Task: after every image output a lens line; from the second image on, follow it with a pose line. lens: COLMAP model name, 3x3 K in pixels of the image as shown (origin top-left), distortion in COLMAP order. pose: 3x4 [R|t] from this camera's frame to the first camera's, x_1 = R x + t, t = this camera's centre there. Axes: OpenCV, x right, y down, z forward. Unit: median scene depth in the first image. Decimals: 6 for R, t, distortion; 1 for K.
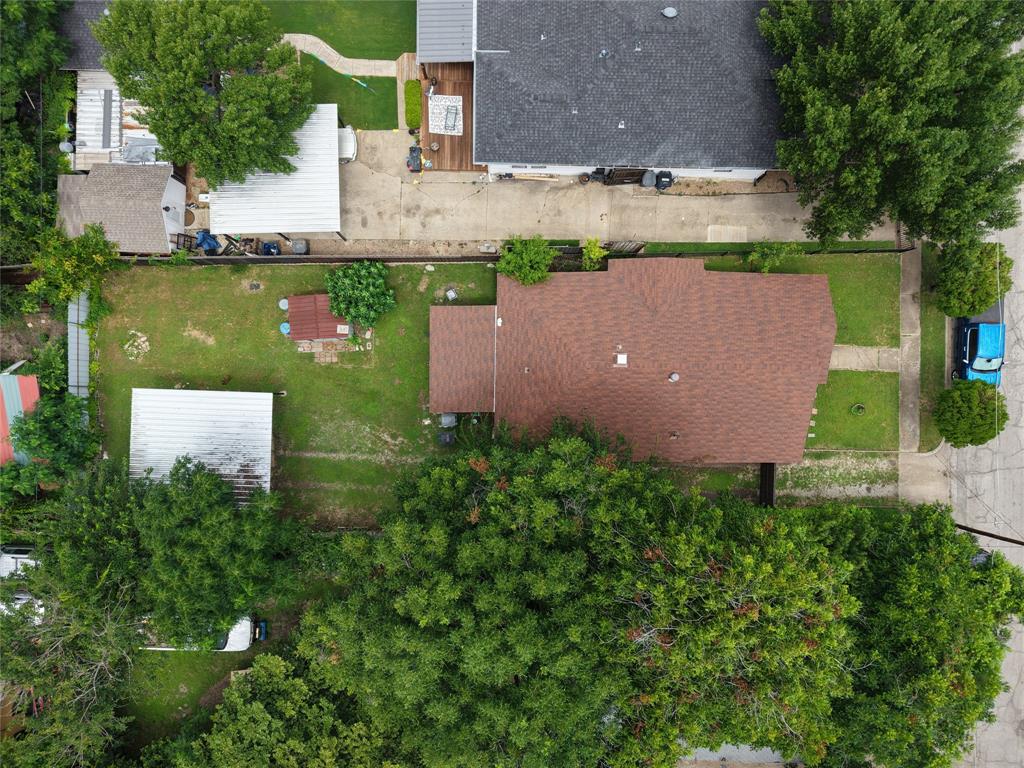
lens RADIAL K [[684.5, 0, 509.8], [0, 684.5, 386.7], [0, 0, 1]] dist [0.007355, -0.002865]
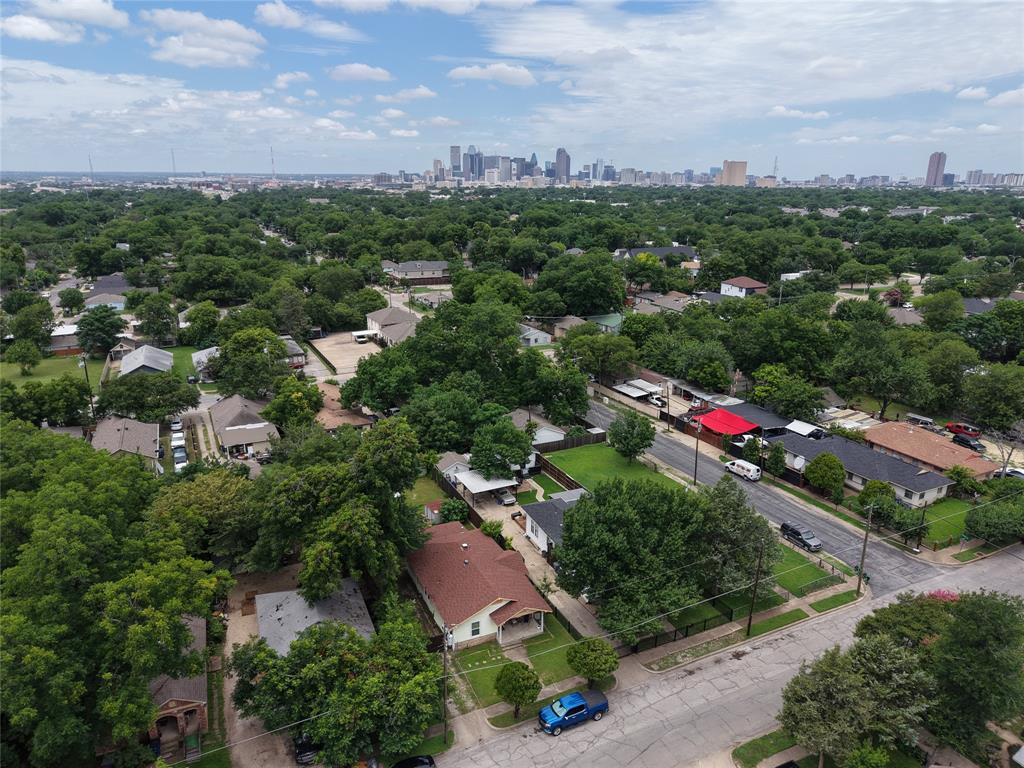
lens RADIAL K [[684.5, 0, 509.8], [0, 684.5, 386.7], [0, 0, 1]] dist [0.007355, -0.002865]
pose [[0.426335, 0.259888, -0.866428, 1.799486], [-0.904561, 0.119385, -0.409289, 0.595992], [-0.002930, 0.958230, 0.285982, -0.070468]]
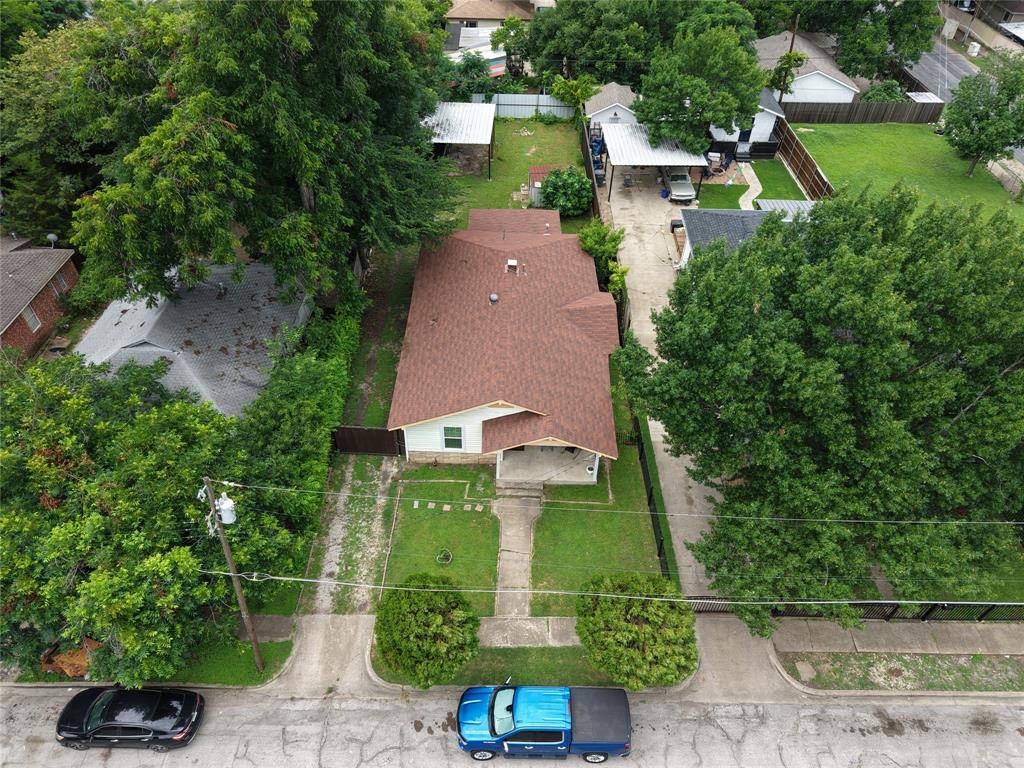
lens RADIAL K [[684.5, 0, 509.8], [0, 684.5, 386.7], [0, 0, 1]] dist [0.007355, -0.002865]
pose [[-0.008500, 0.691707, -0.722128, 0.969935], [-0.999878, -0.015316, -0.002901, -0.033426], [-0.013067, 0.722015, 0.691754, 0.391900]]
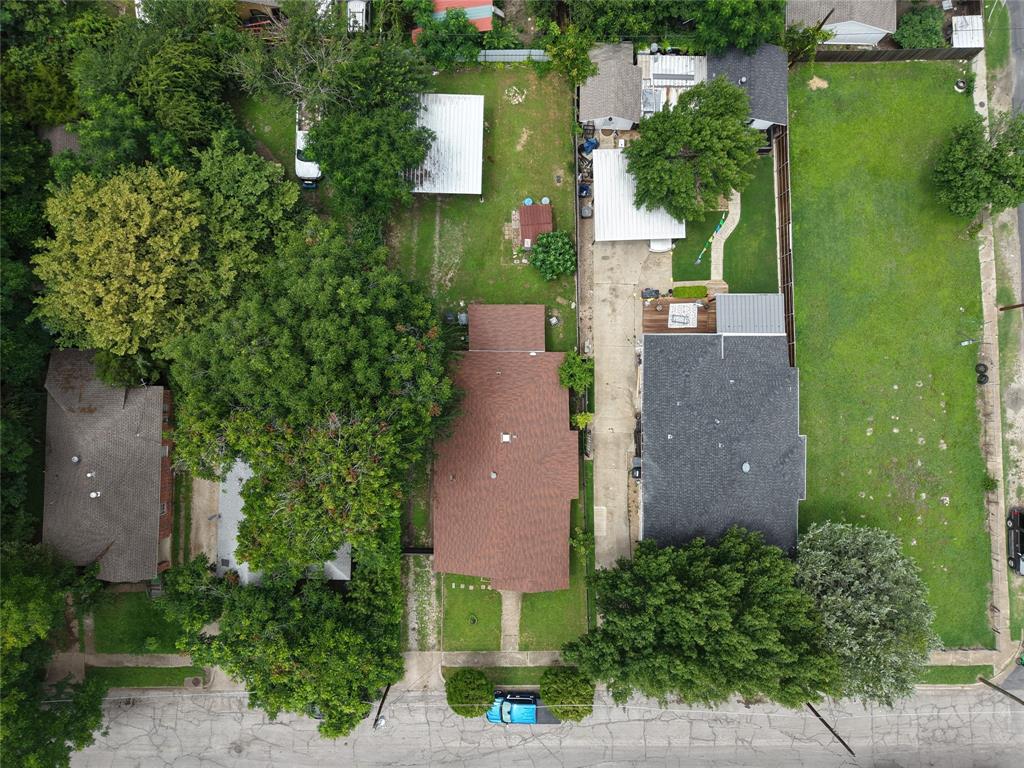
lens RADIAL K [[684.5, 0, 509.8], [0, 684.5, 386.7], [0, 0, 1]] dist [0.007355, -0.002865]
pose [[0.007604, 0.999666, -0.024716, 0.085291], [-0.999928, 0.007372, -0.009445, -0.033031], [-0.009259, 0.024786, 0.999650, -0.394542]]
